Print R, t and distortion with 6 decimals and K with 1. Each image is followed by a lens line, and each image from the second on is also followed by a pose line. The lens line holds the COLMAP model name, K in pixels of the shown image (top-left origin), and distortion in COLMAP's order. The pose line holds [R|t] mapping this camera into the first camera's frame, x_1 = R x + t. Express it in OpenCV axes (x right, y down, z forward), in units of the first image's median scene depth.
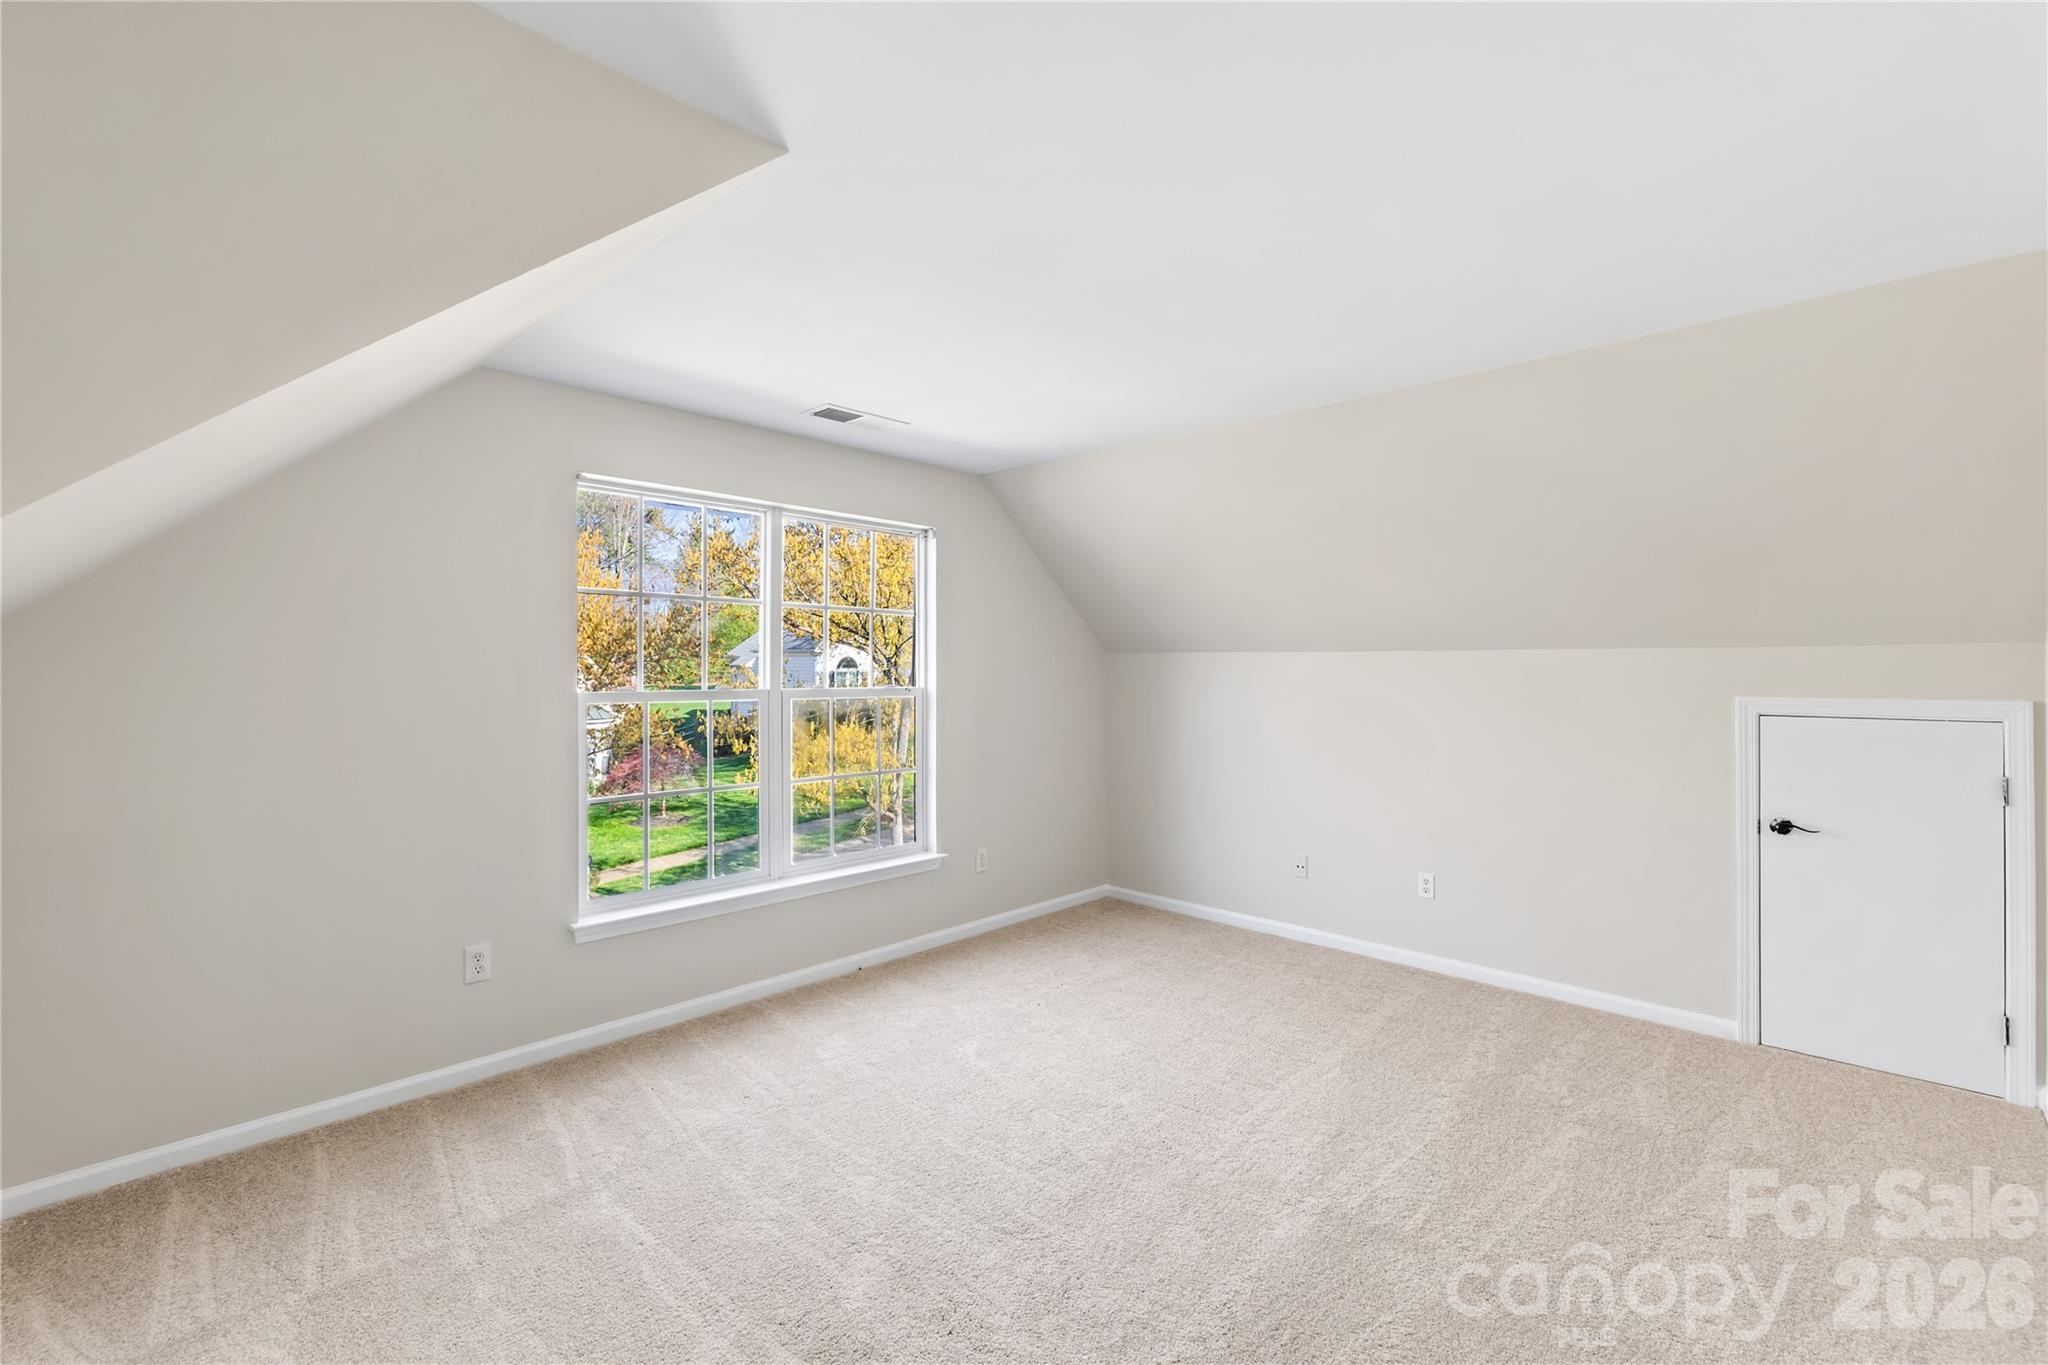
lens RADIAL K [[870.5, 0, 1031.3], [0, 870.5, 676.0], [0, 0, 1]] dist [-0.000243, 0.000146]
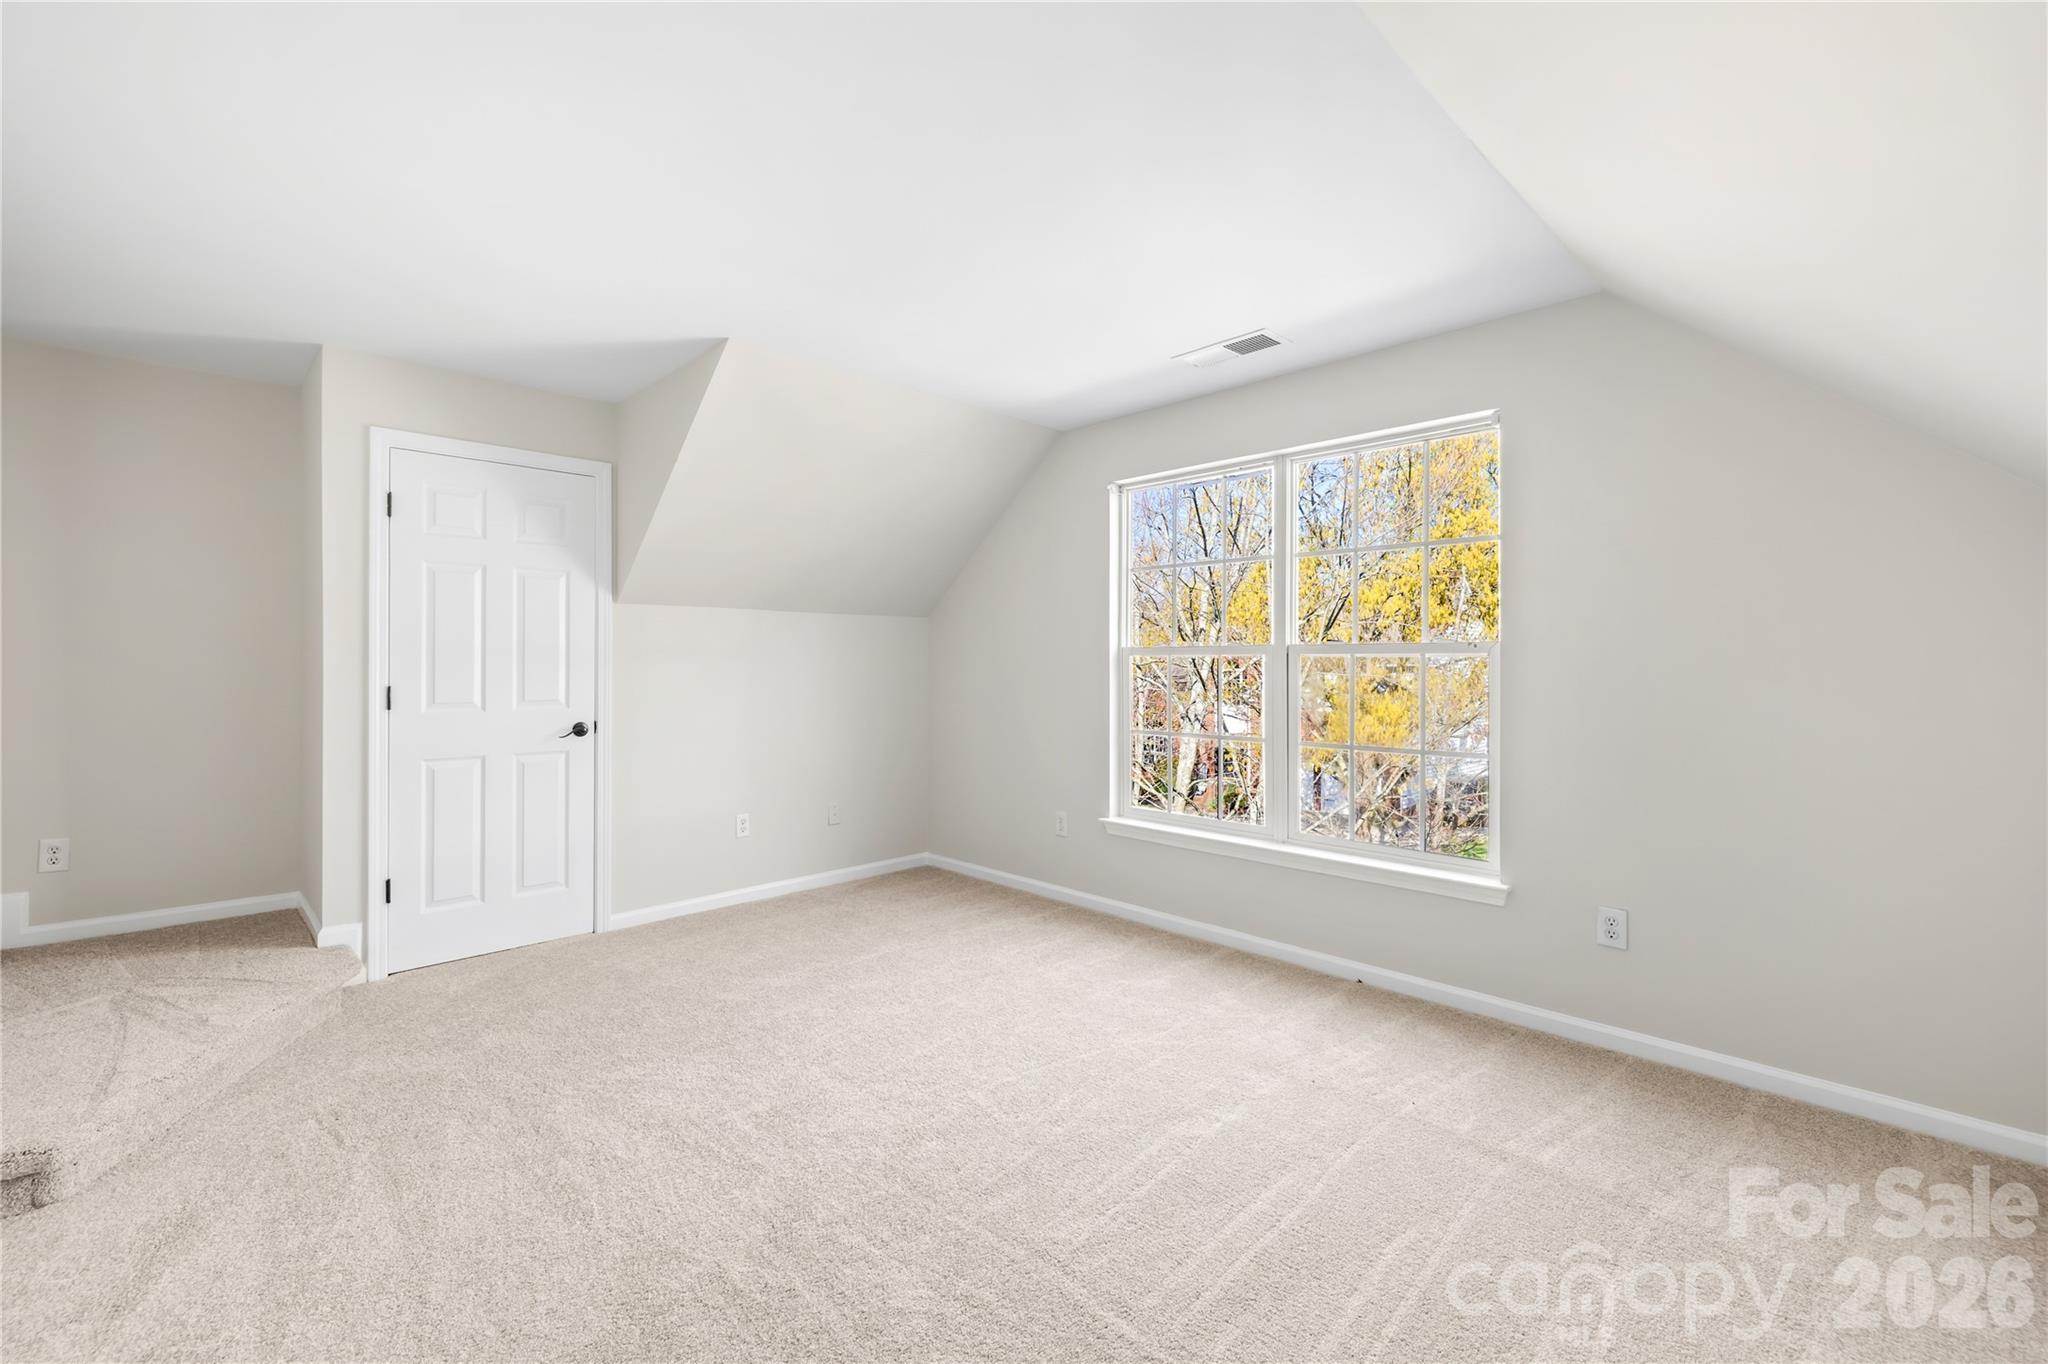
lens RADIAL K [[870.5, 0, 1017.0], [0, 870.5, 673.5], [0, 0, 1]] dist [-0.000243, 0.000146]
pose [[-0.062506, 0.008743, -0.998006, 0.738053], [0.005596, 0.999949, 0.008410, 0.040170], [0.998029, -0.005059, -0.062552, 0.827781]]
